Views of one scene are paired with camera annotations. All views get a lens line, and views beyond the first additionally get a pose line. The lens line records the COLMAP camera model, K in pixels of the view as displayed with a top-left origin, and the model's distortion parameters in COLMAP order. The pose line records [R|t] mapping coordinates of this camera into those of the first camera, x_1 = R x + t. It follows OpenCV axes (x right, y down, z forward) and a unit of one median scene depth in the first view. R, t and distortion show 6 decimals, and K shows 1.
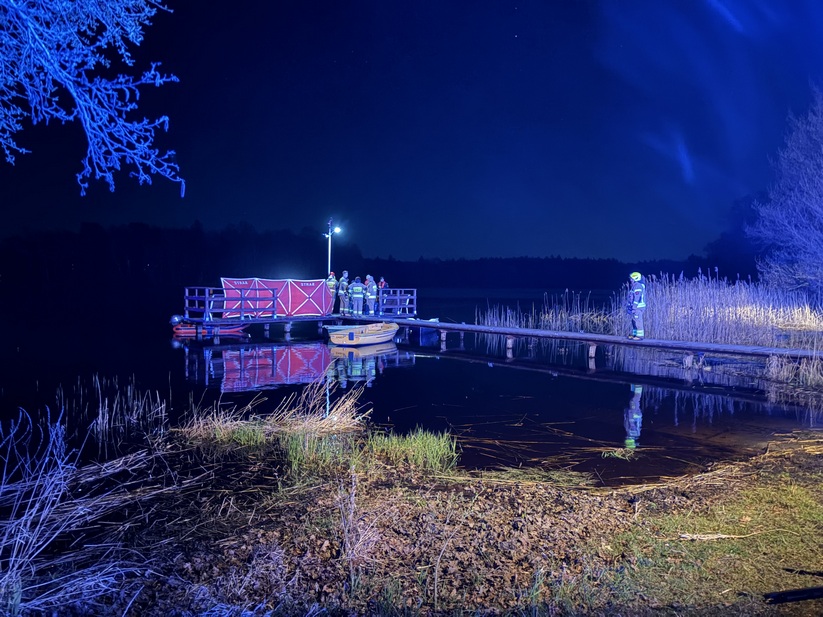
lens RADIAL K [[614.7, 0, 413.5], [0, 614.7, 312.1], [0, 0, 1]] dist [0.037657, -0.022734]
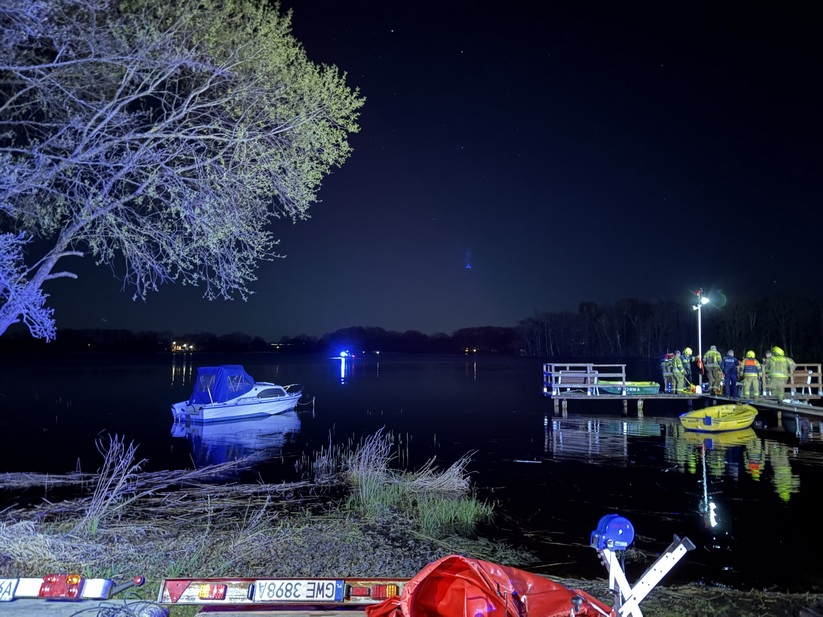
lens RADIAL K [[614.7, 0, 411.0], [0, 614.7, 306.2], [0, 0, 1]] dist [0.037657, -0.022734]
pose [[0.706431, -0.067948, -0.704513, 0.220802], [-0.021017, 0.992928, -0.116839, -0.006943], [0.707470, 0.097346, 0.700008, 0.026623]]
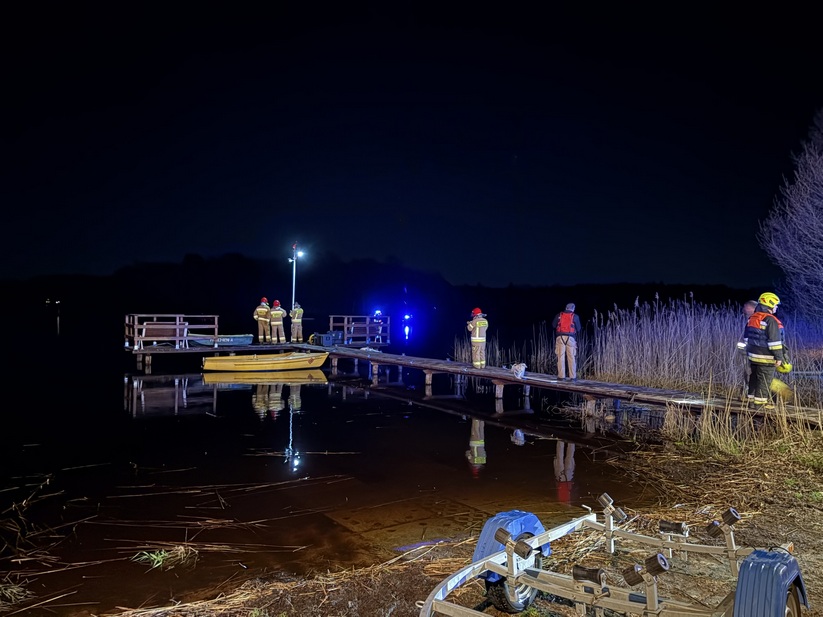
lens RADIAL K [[614.7, 0, 414.1], [0, 614.7, 311.0], [0, 0, 1]] dist [0.037657, -0.022734]
pose [[0.986869, 0.001592, -0.161513, 0.202186], [-0.008918, 0.998963, -0.044644, -0.004765], [0.161274, 0.045498, 0.985860, 0.095946]]
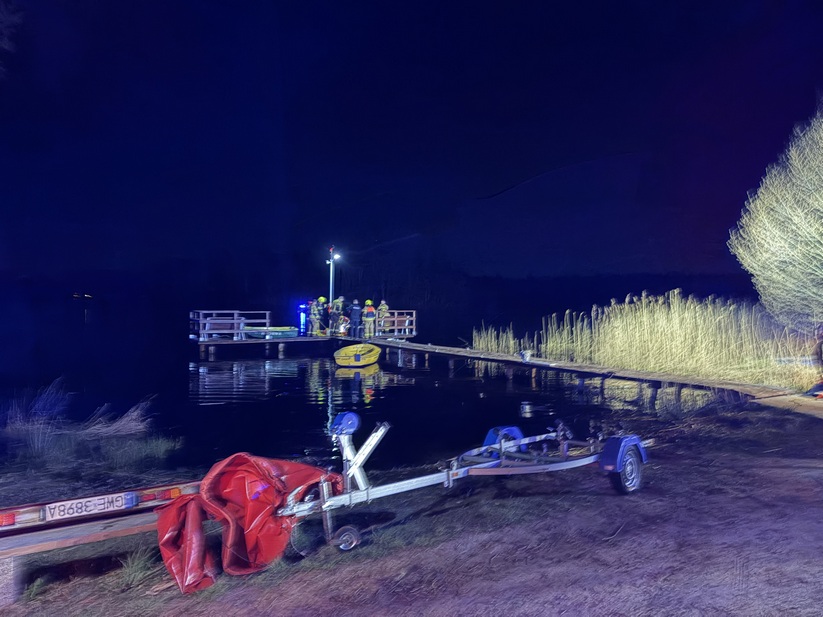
lens RADIAL K [[614.7, 0, 406.1], [0, 614.7, 305.6], [0, 0, 1]] dist [0.037657, -0.022734]
pose [[0.978959, -0.004432, -0.204011, 0.214871], [-0.003633, 0.999227, -0.039141, -0.005557], [0.204027, 0.039059, 0.978186, -0.028820]]
